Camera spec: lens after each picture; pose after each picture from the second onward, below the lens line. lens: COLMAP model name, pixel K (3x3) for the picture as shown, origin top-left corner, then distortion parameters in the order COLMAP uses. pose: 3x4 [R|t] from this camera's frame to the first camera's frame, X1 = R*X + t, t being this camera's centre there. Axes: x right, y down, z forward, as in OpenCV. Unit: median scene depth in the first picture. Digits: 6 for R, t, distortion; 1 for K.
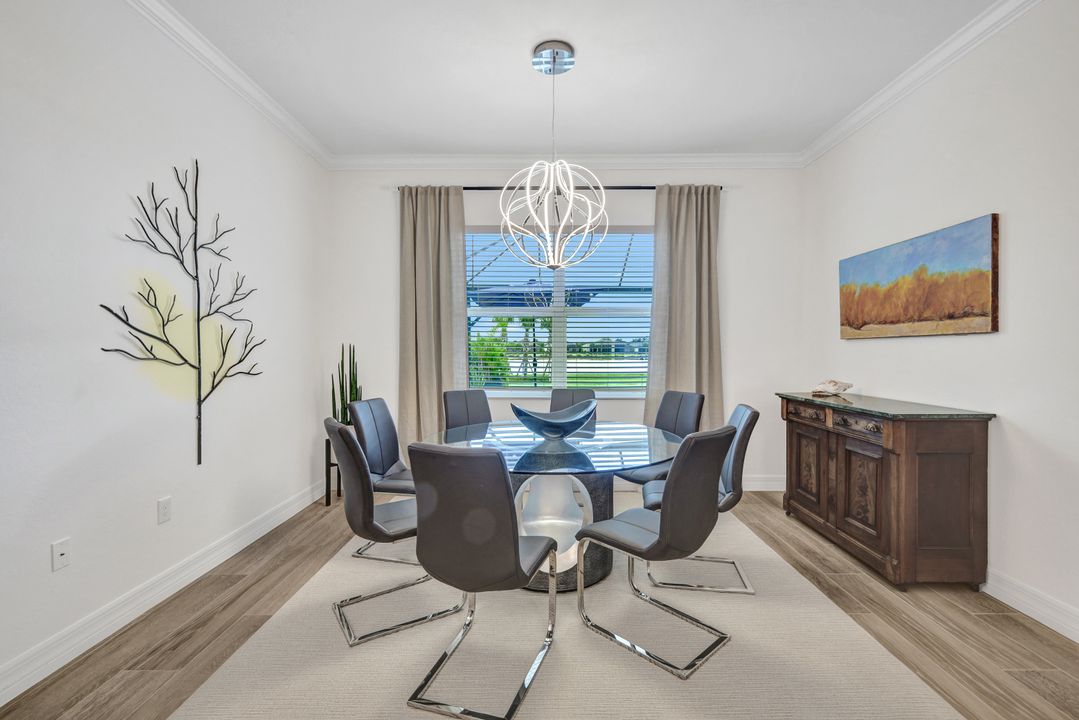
lens RADIAL K [[467.6, 0, 537.3], [0, 467.6, 359.1], [0, 0, 1]] dist [-0.000587, 0.000308]
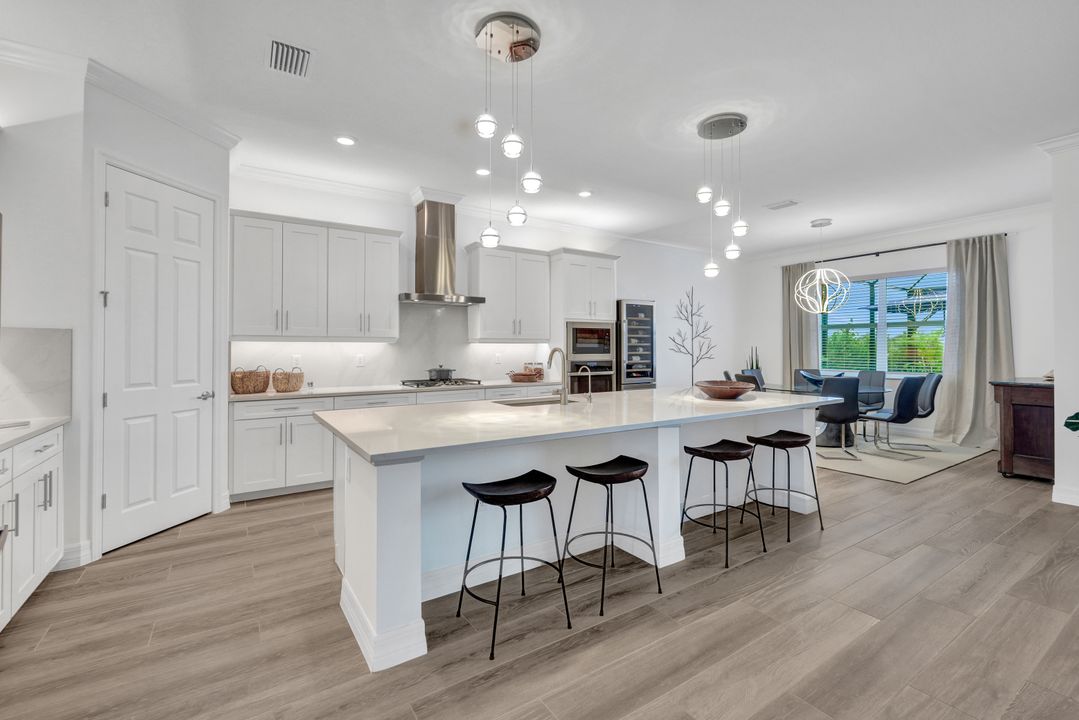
lens RADIAL K [[464.5, 0, 543.8], [0, 464.5, 345.4], [0, 0, 1]] dist [0.000965, -0.000060]
pose [[0.573262, -0.008202, -0.819331, 1.116916], [-0.014874, 0.999681, -0.020415, 0.029649], [0.819237, 0.023890, 0.572957, -1.422893]]
